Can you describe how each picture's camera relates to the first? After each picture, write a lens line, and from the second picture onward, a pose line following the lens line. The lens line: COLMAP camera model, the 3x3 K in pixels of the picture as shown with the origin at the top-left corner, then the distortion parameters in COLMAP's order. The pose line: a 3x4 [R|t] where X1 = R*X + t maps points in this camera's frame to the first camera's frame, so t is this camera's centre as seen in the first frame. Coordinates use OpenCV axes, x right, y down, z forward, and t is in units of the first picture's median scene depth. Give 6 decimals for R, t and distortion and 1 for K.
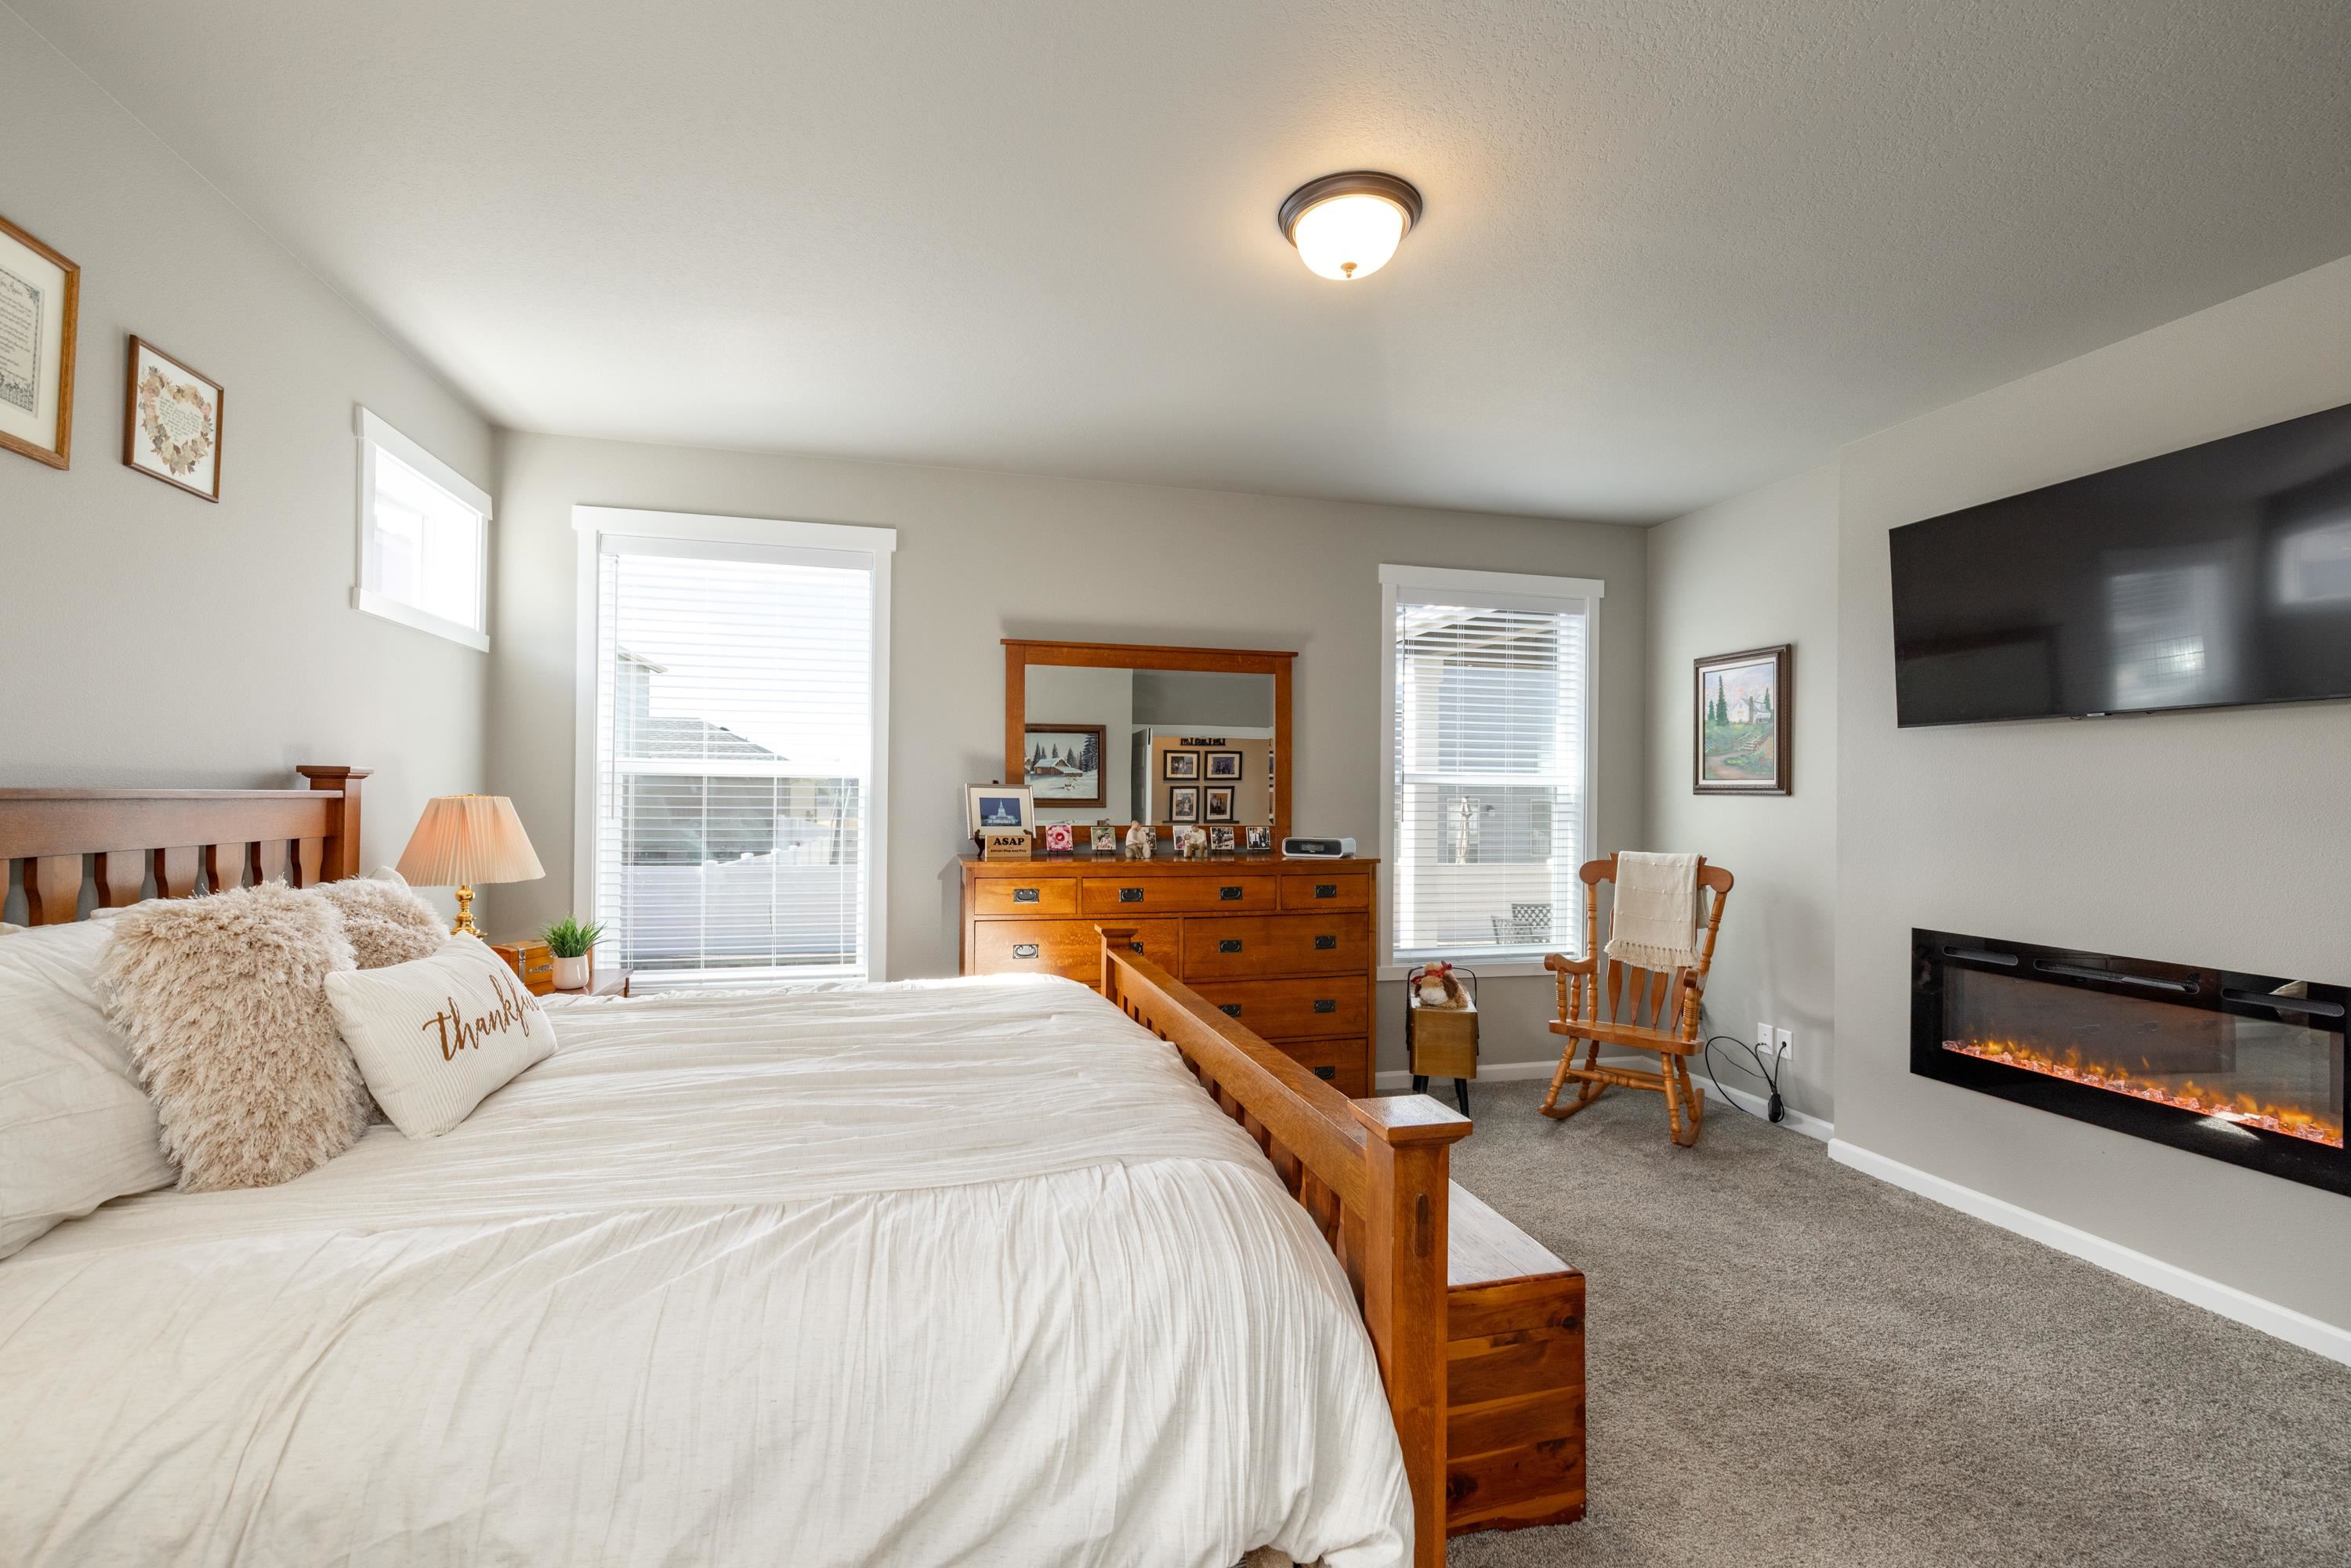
lens RADIAL K [[1007.0, 0, 1174.4], [0, 1007.0, 791.8], [0, 0, 1]] dist [0.000590, 0.000228]
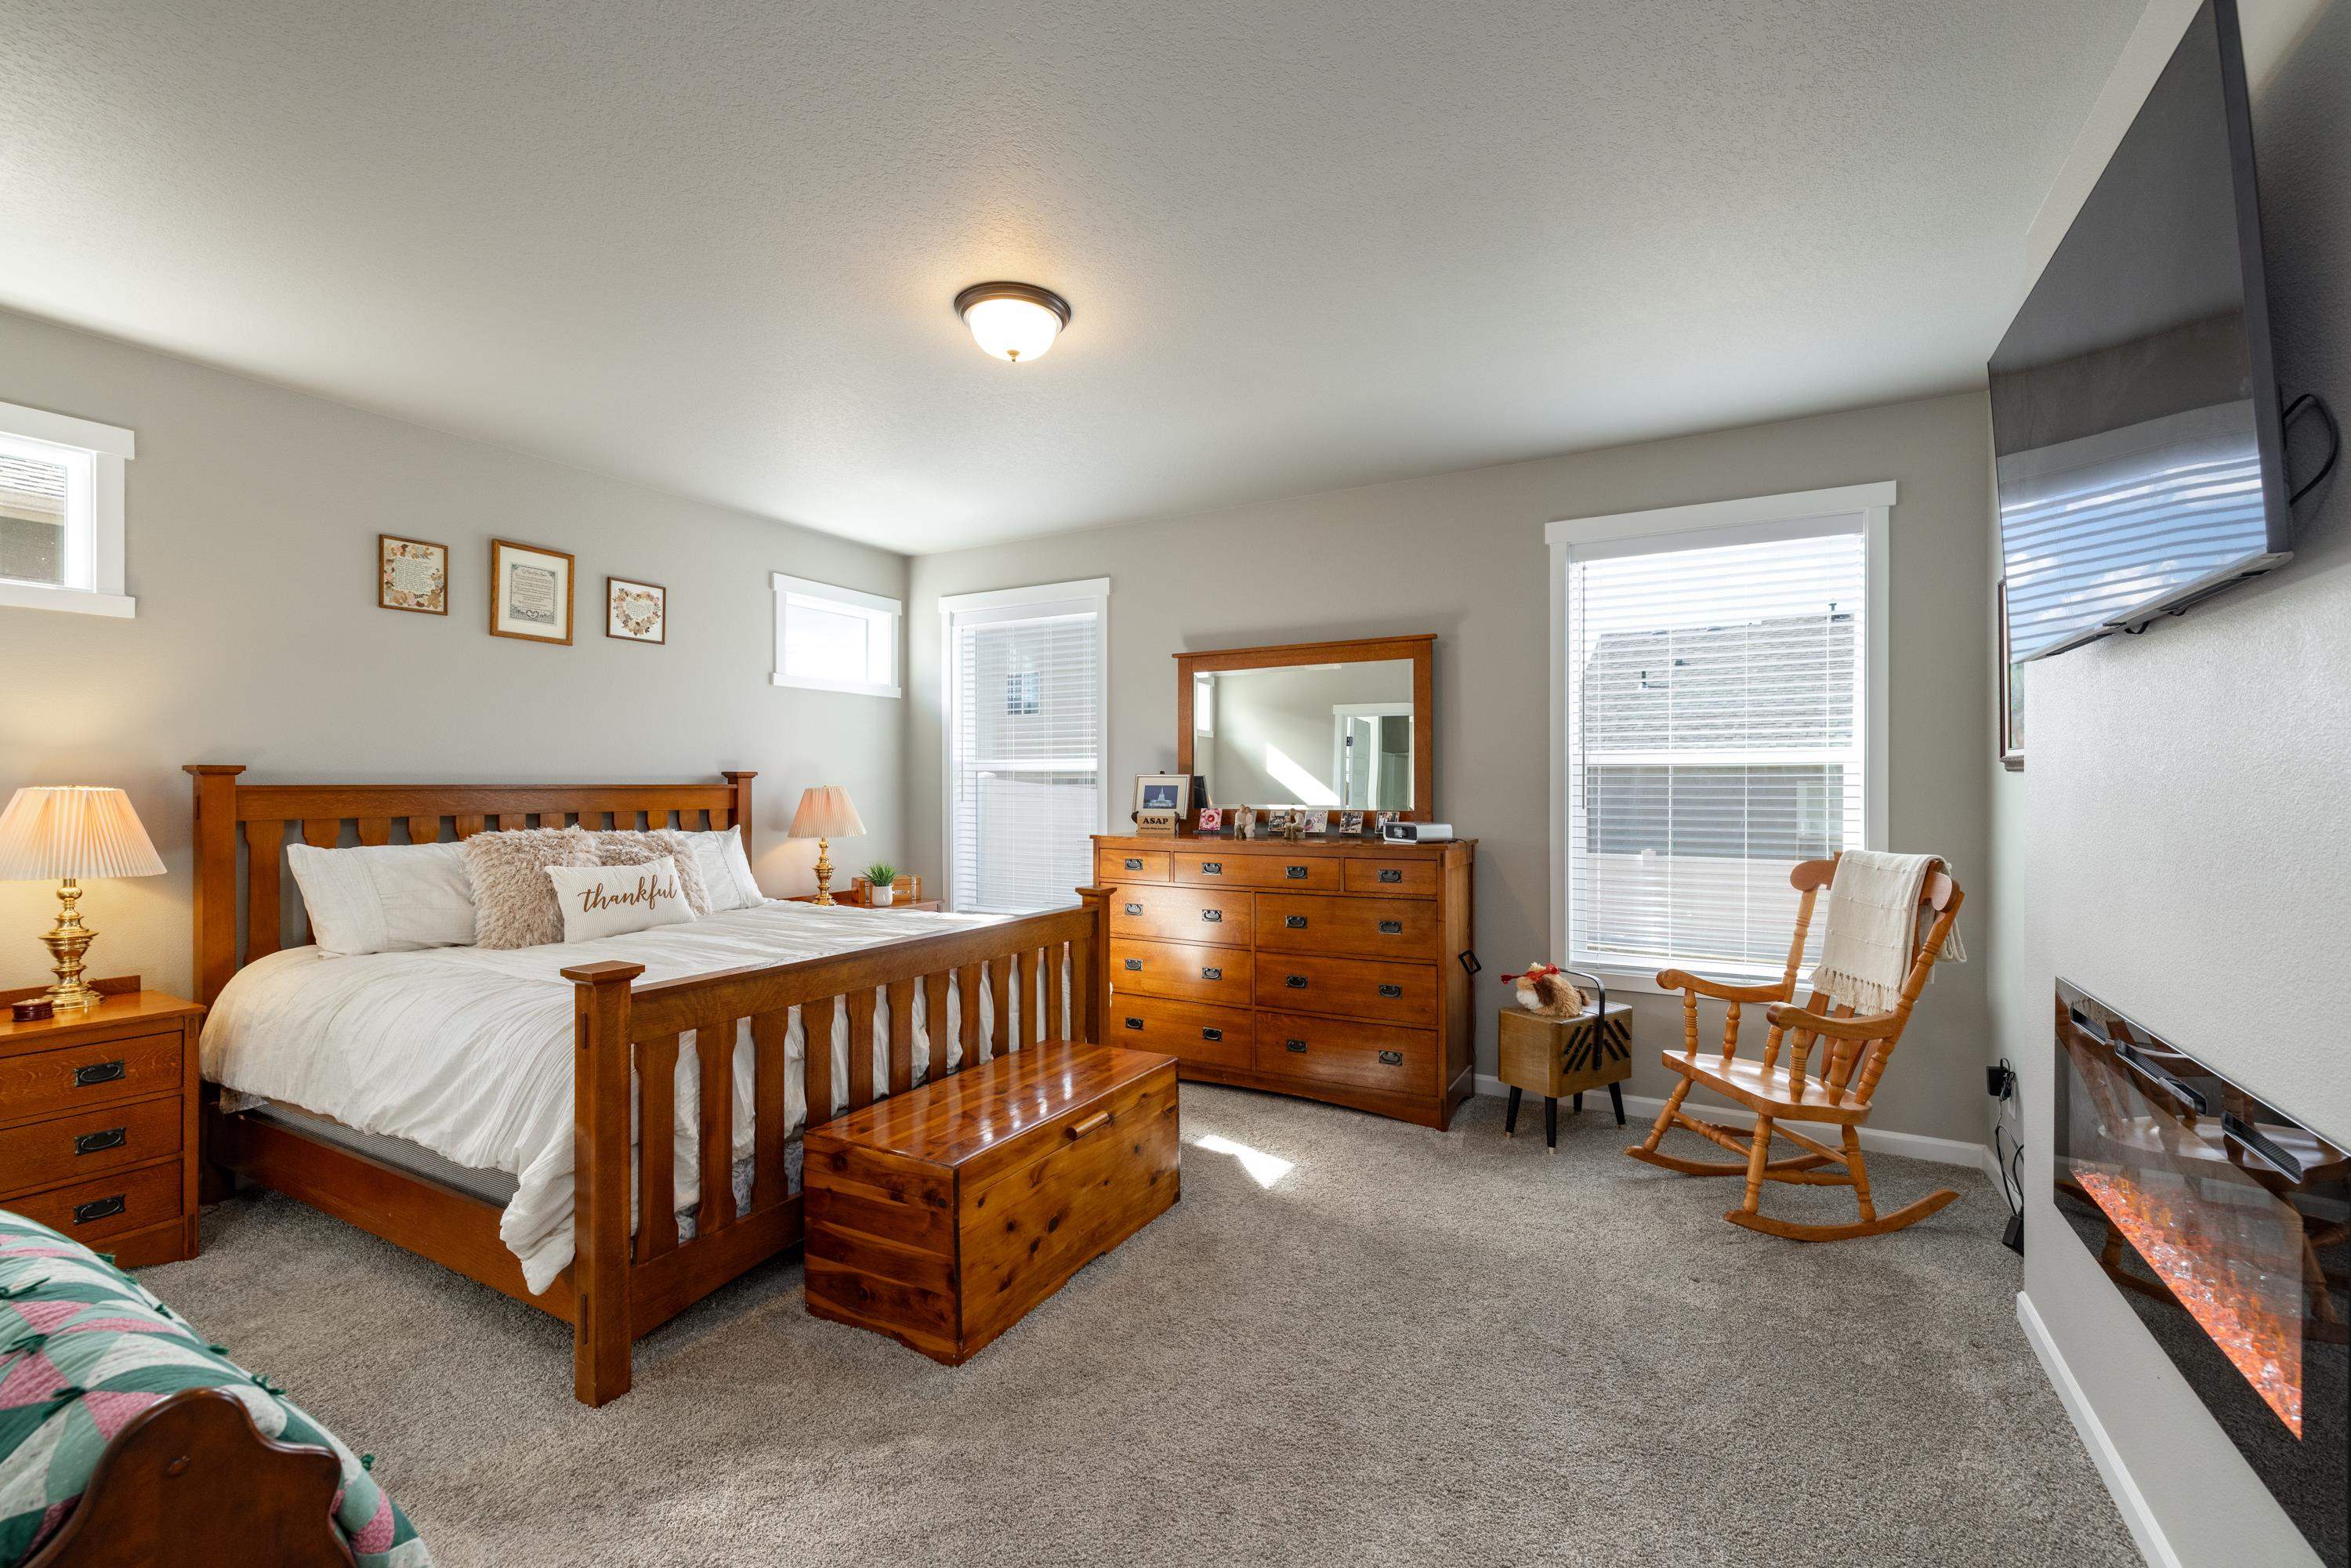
lens RADIAL K [[992.4, 0, 1180.2], [0, 992.4, 785.5], [0, 0, 1]] dist [0.000917, 0.000665]
pose [[0.725823, -0.009821, -0.687811, 0.694825], [0.011612, 0.999931, -0.002024, 0.008983], [0.687784, -0.006517, 0.725887, 0.149595]]
